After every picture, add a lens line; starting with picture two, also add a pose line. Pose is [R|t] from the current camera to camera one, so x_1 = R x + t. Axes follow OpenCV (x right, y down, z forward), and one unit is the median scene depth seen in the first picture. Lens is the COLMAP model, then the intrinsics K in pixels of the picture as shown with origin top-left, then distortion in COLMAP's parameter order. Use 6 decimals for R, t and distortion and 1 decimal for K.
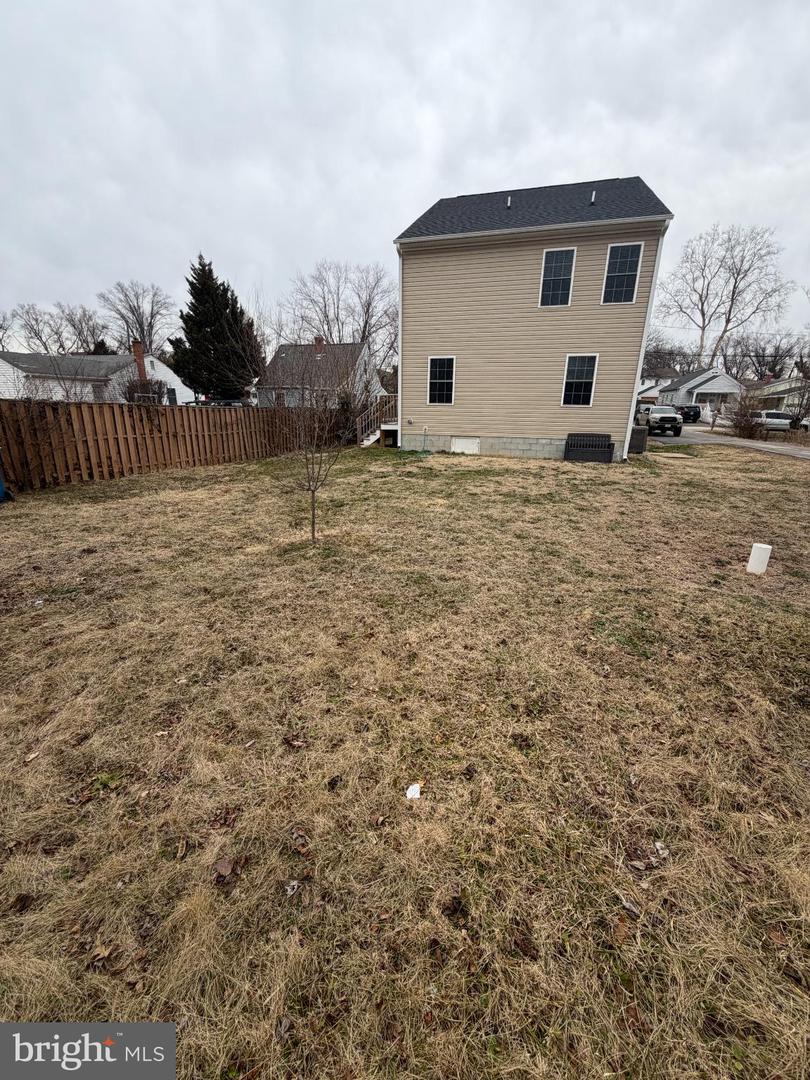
lens RADIAL K [[427.4, 0, 404.7], [0, 427.4, 538.4], [0, 0, 1]] dist [-0.002824, -0.000970]
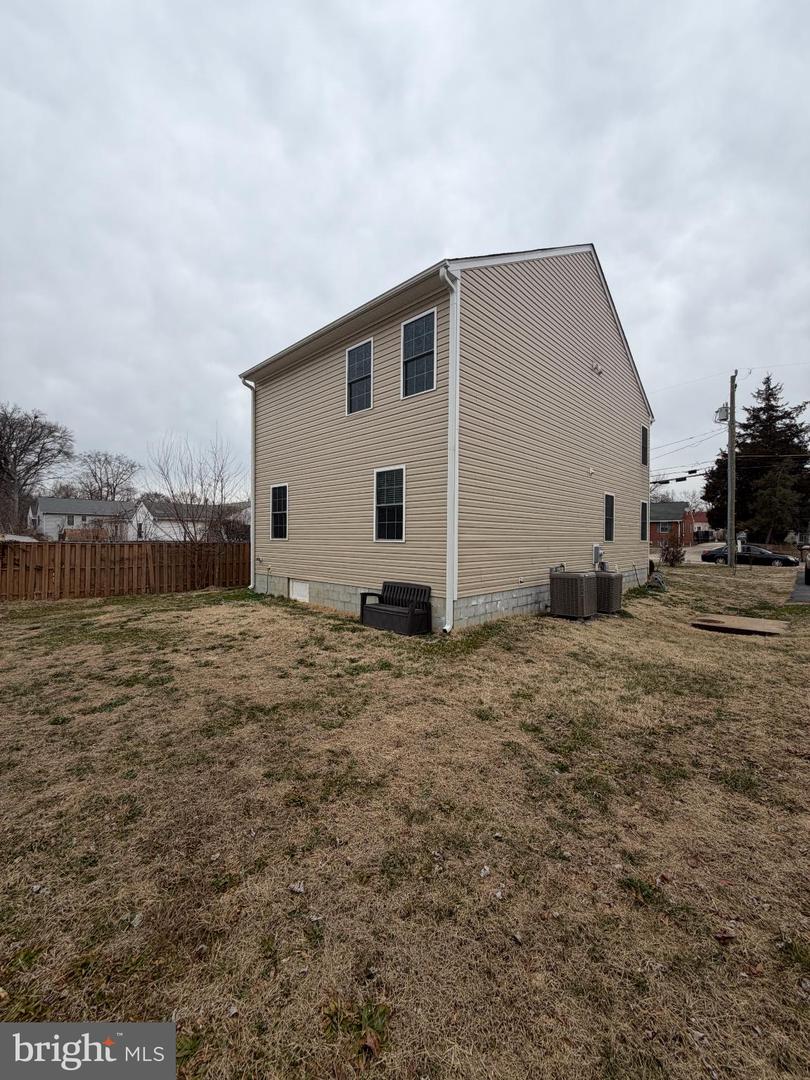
lens RADIAL K [[427.4, 0, 404.7], [0, 427.4, 538.4], [0, 0, 1]] dist [-0.002824, -0.000970]
pose [[0.890314, -0.005931, -0.455309, 0.727955], [-0.129111, 0.955590, -0.264913, -0.144678], [0.436660, 0.294641, 0.850009, 0.455702]]
